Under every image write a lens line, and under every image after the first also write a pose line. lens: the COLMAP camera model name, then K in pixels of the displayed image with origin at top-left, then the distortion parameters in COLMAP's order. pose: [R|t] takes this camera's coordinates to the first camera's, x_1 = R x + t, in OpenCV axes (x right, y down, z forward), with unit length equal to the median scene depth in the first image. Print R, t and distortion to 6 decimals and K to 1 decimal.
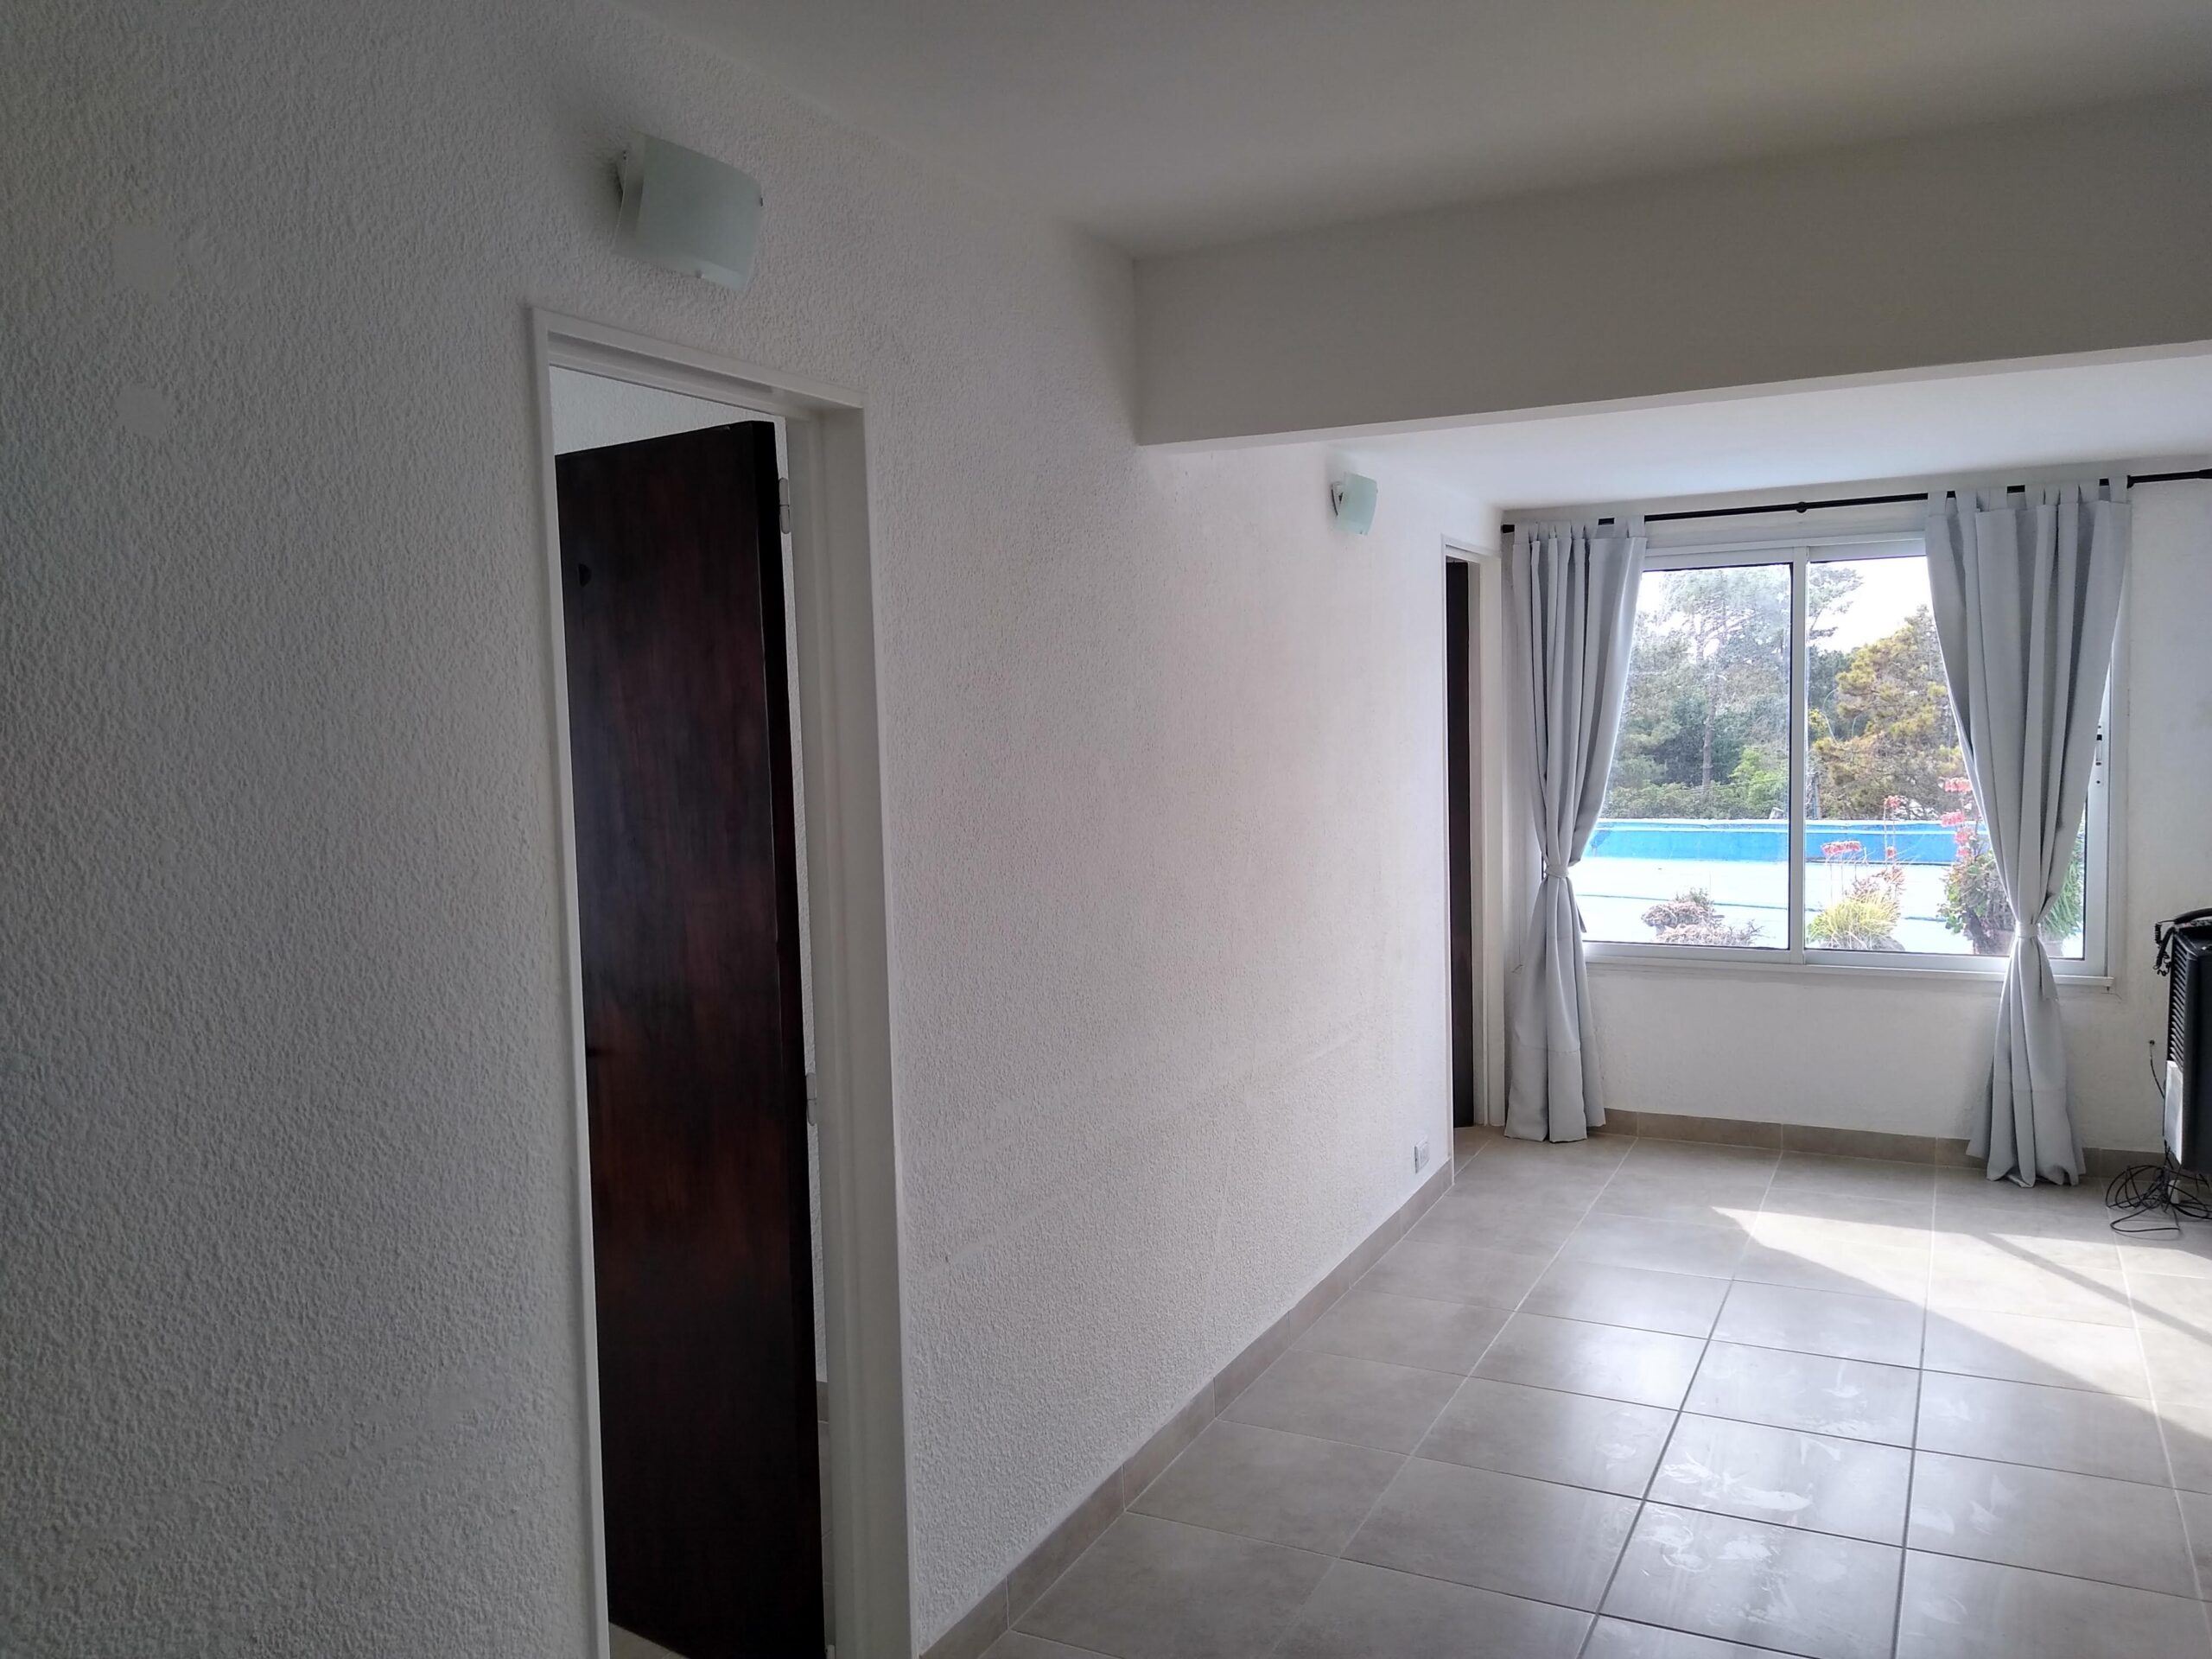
lens RADIAL K [[1672.8, 0, 1074.5], [0, 1672.8, 816.3], [0, 0, 1]] dist [0.071398, -0.128483]
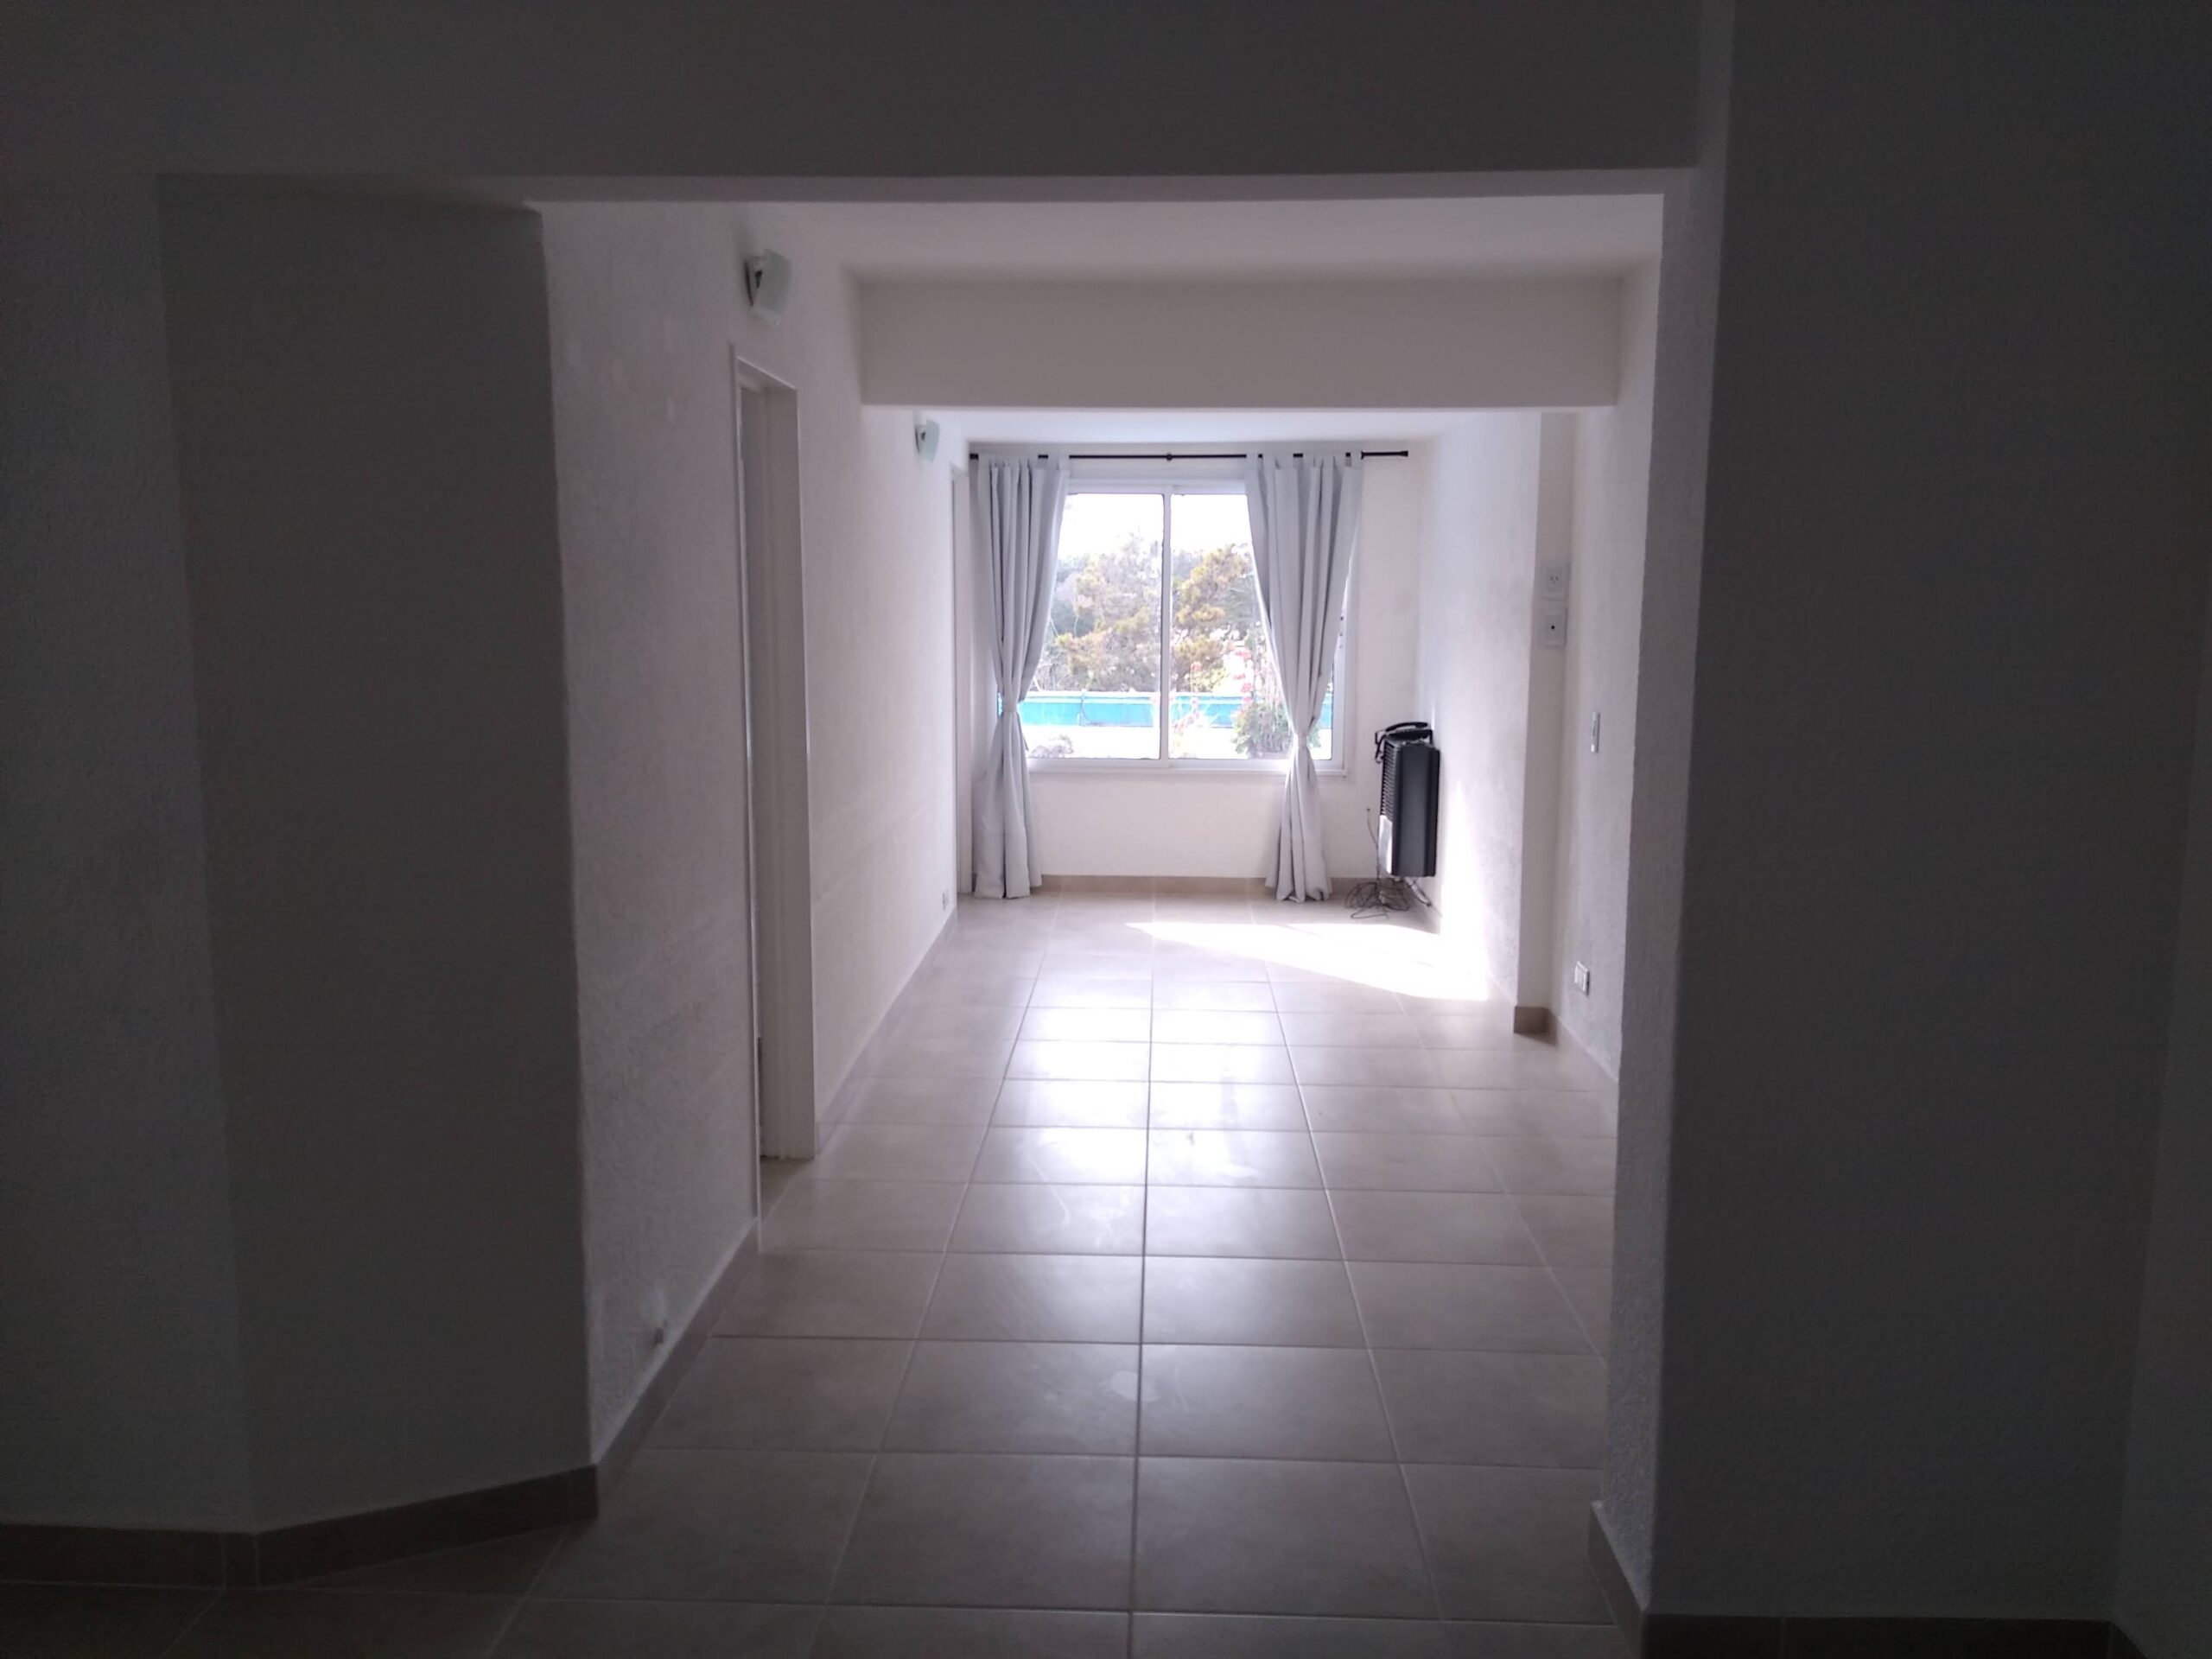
lens RADIAL K [[1672.8, 0, 1074.5], [0, 1672.8, 816.3], [0, 0, 1]] dist [0.071398, -0.128483]
pose [[0.905728, -0.025725, 0.423078, -0.278292], [-0.001917, 0.997898, 0.064781, 0.035520], [-0.423855, -0.059485, 0.903775, -0.312769]]
